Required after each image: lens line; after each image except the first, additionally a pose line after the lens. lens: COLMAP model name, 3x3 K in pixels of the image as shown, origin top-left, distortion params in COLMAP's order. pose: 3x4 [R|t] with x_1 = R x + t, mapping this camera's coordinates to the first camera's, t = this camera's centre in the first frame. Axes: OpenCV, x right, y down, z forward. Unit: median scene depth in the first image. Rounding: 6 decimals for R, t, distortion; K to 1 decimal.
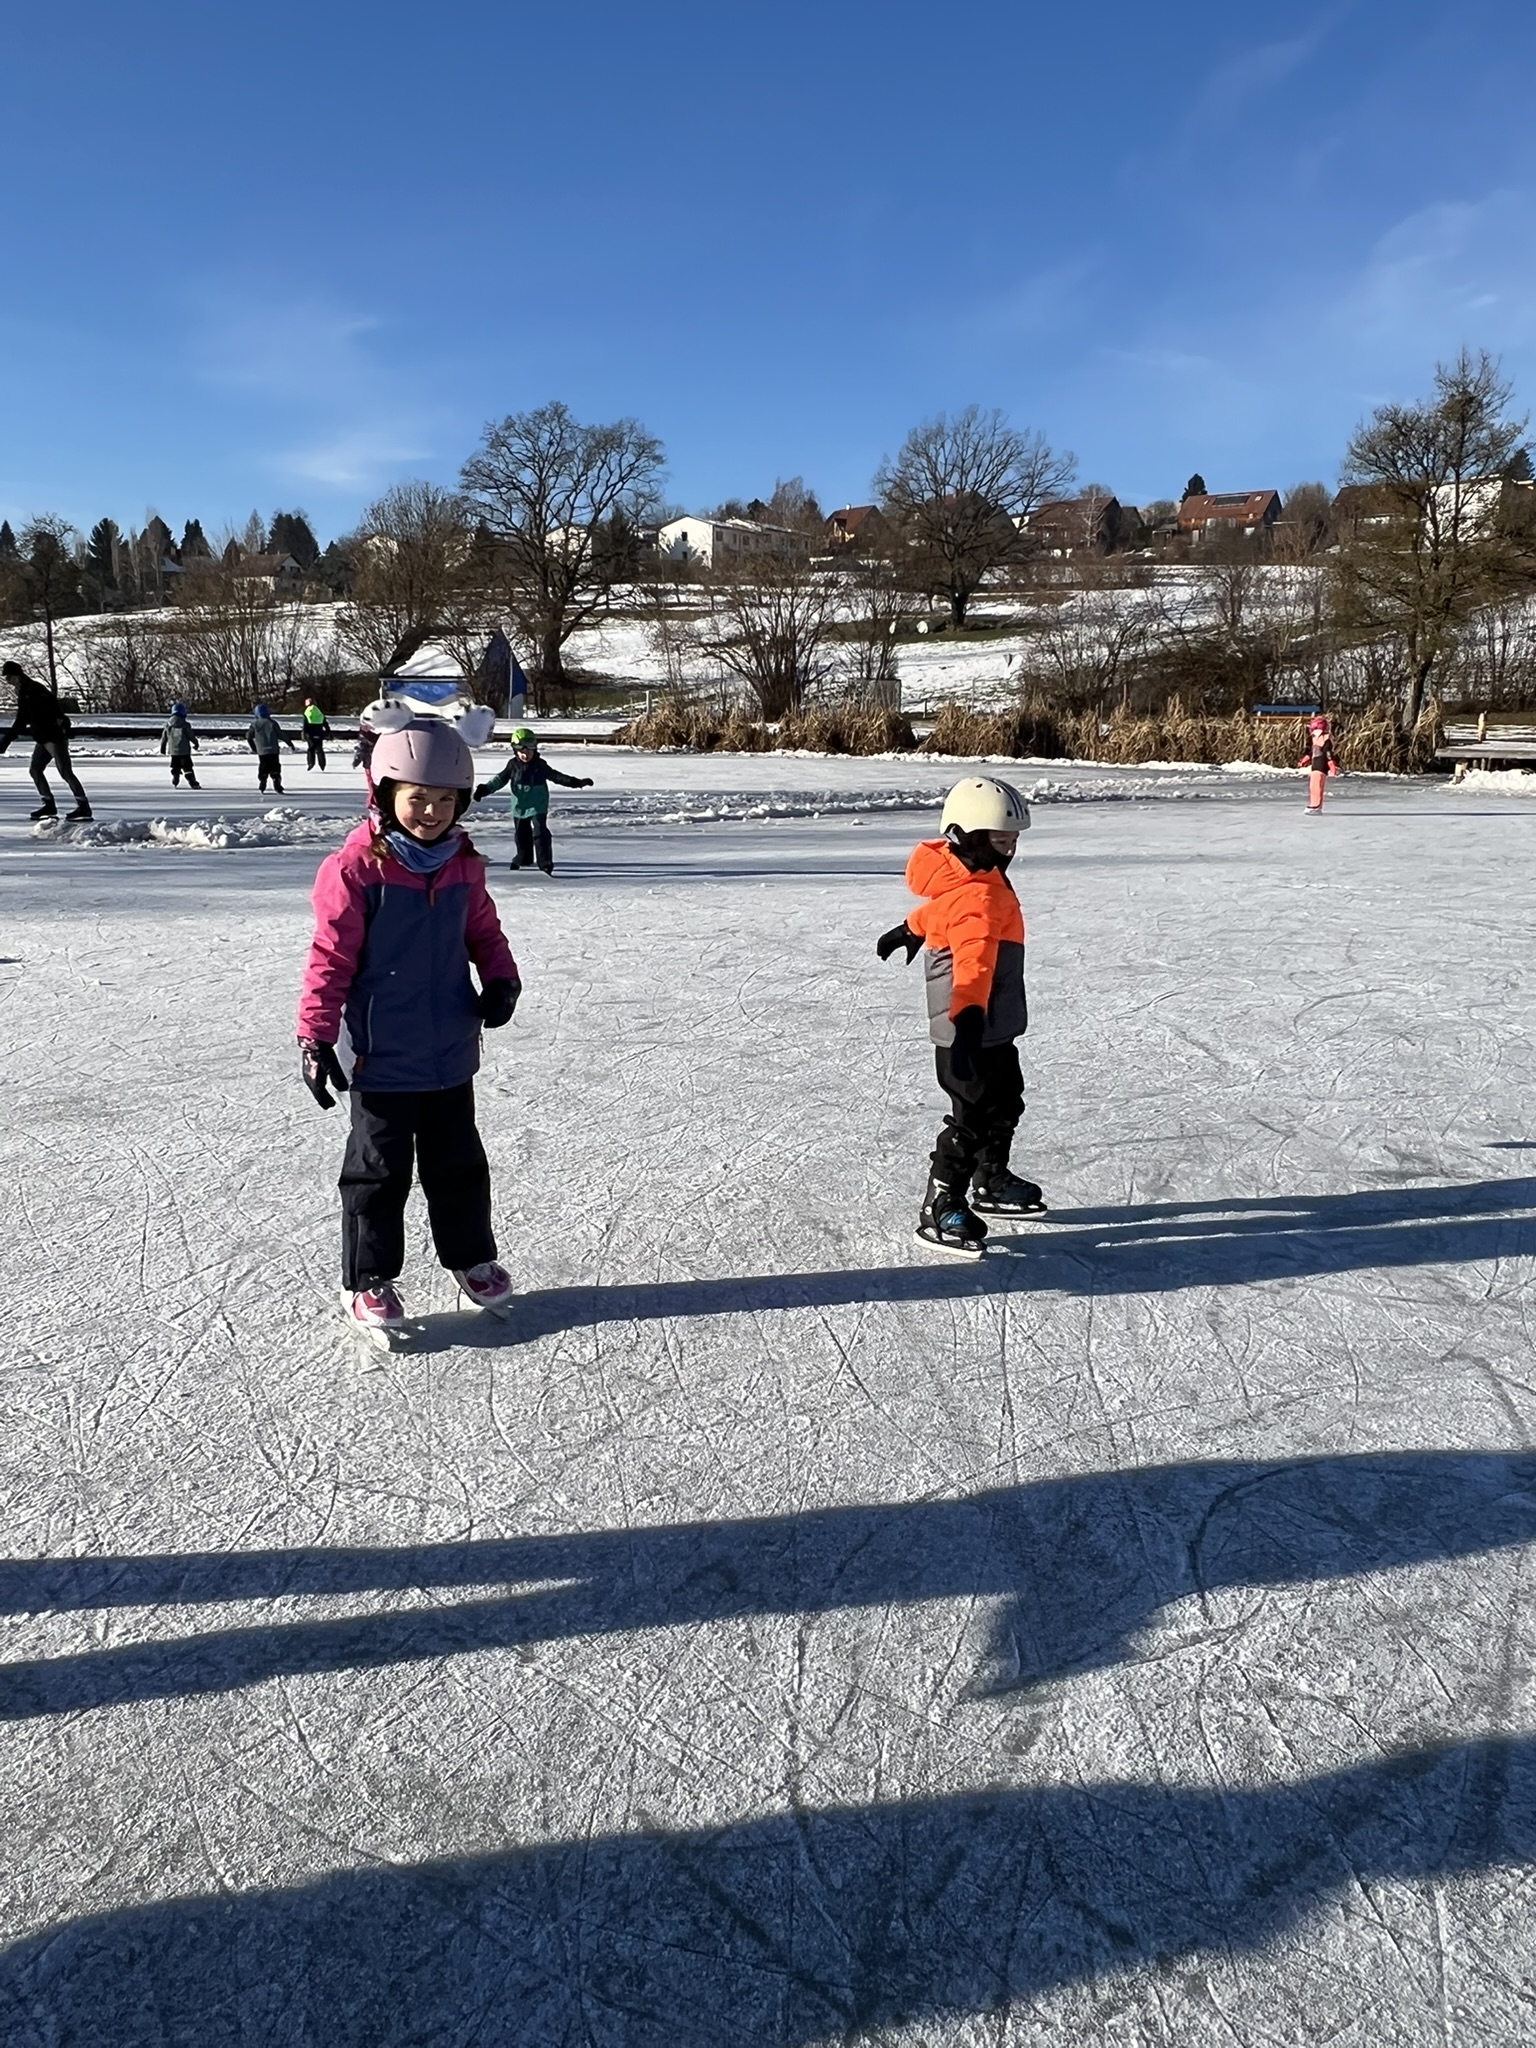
lens RADIAL K [[1501.5, 0, 771.3], [0, 1501.5, 1026.5], [0, 0, 1]] dist [-0.005547, 0.002954]
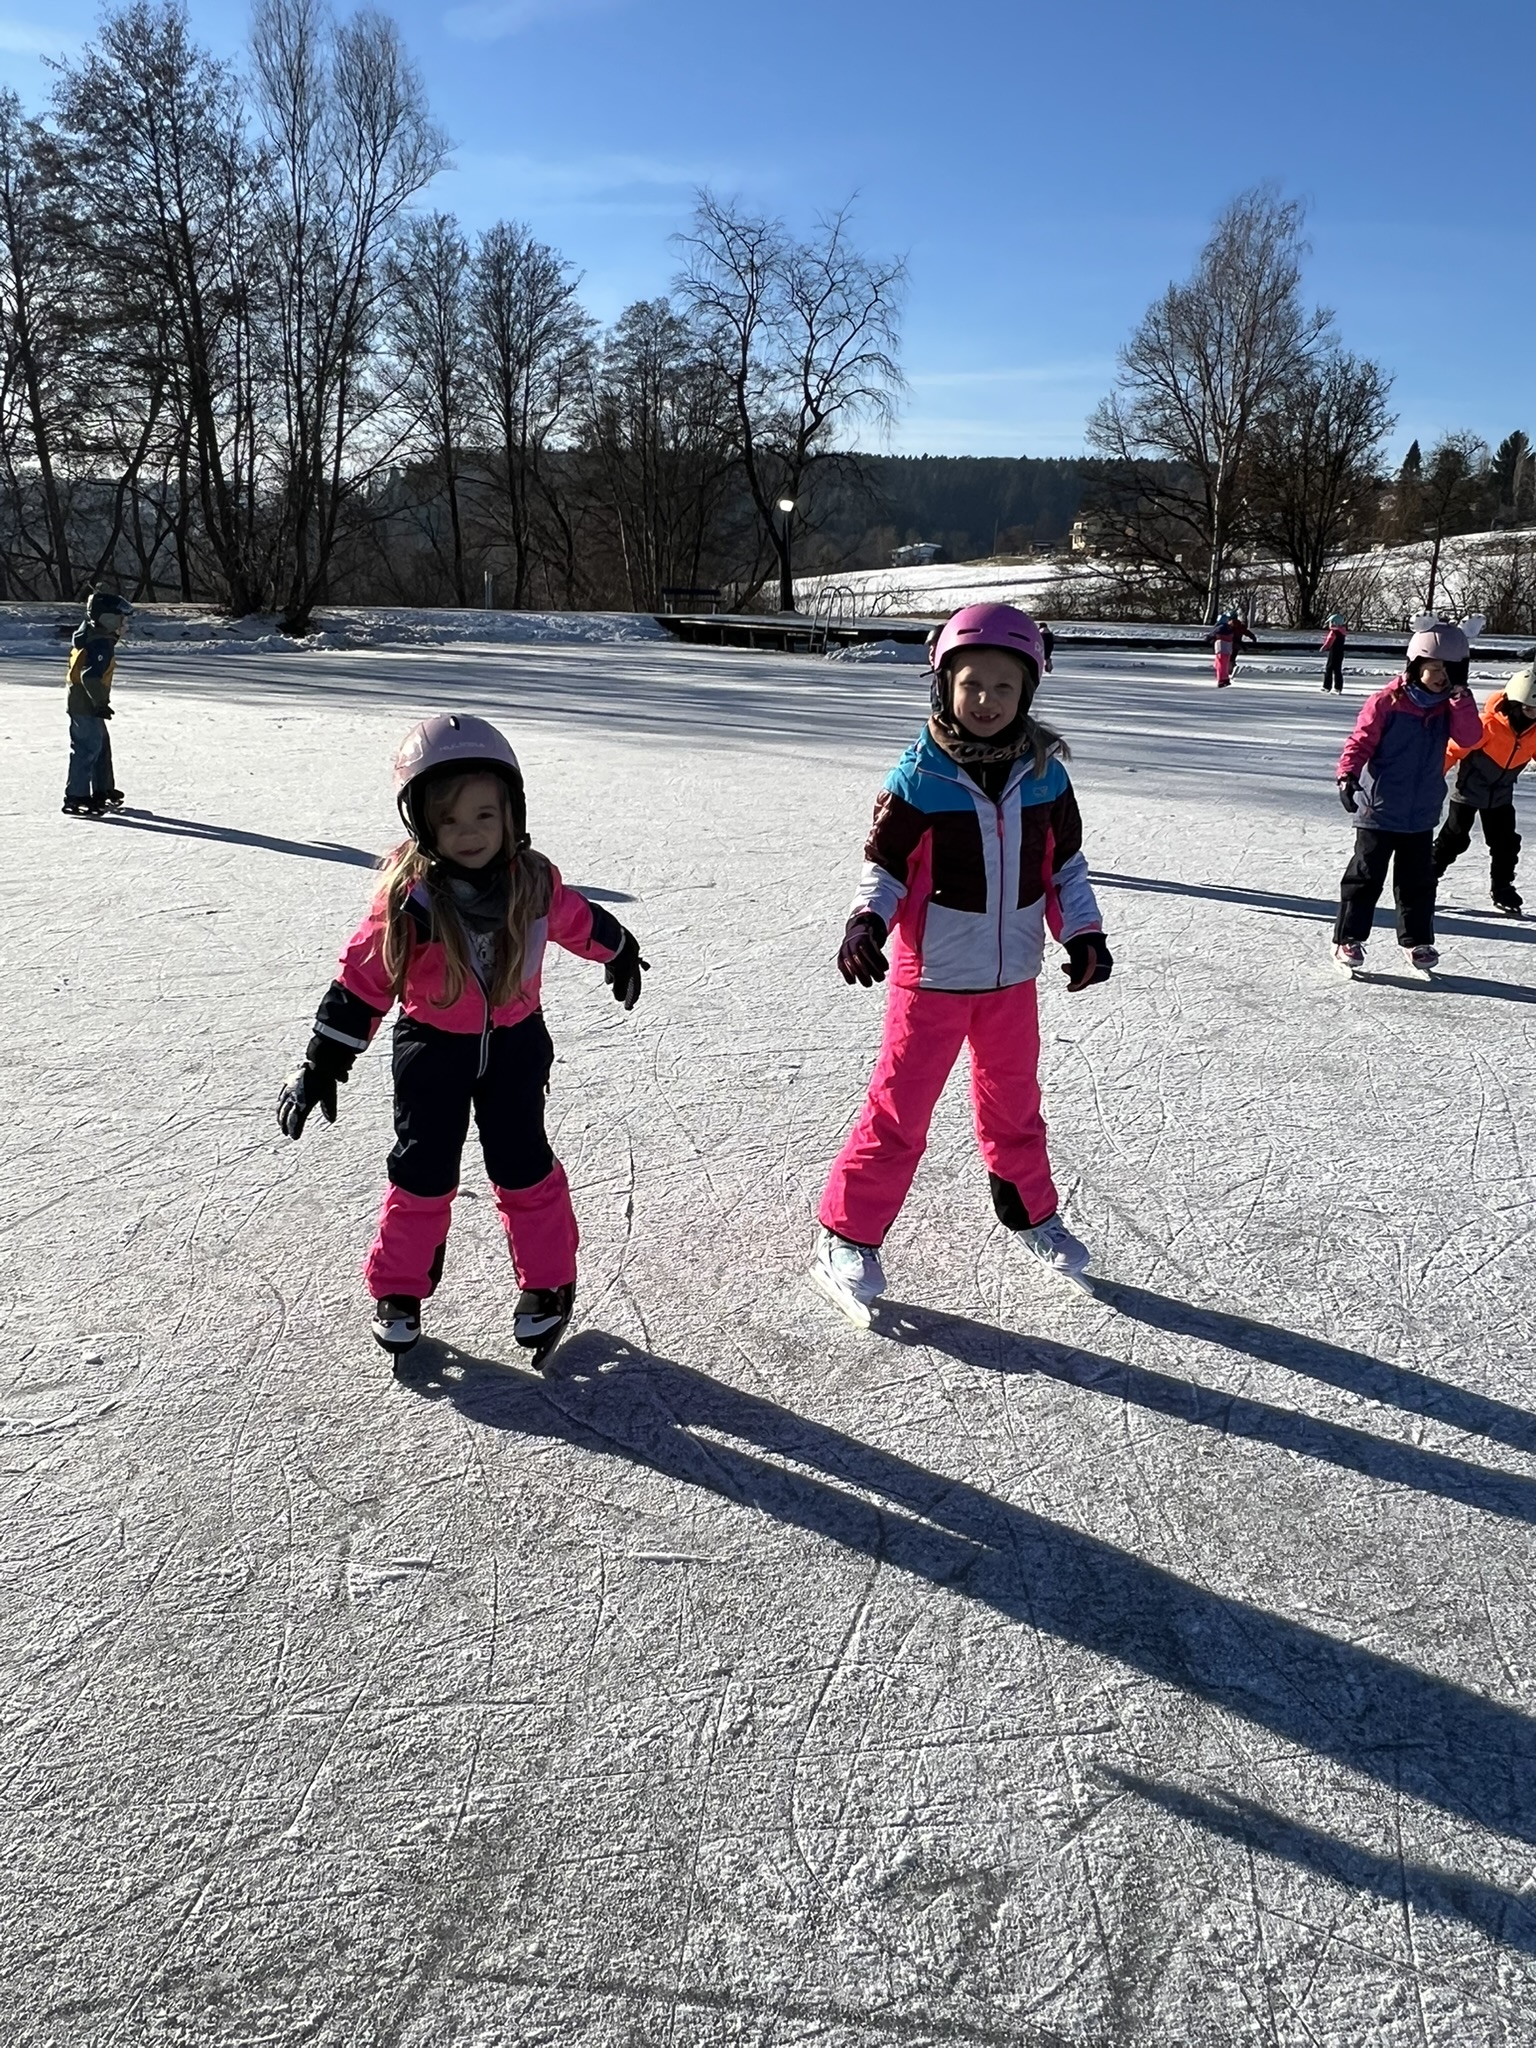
lens RADIAL K [[1501.5, 0, 773.3], [0, 1501.5, 1019.8], [0, 0, 1]] dist [-0.005547, 0.002954]
pose [[0.672050, 0.205365, -0.711459, -0.015324], [-0.172304, 0.977771, 0.119477, 0.022875], [0.720181, 0.042293, 0.692496, -0.100560]]
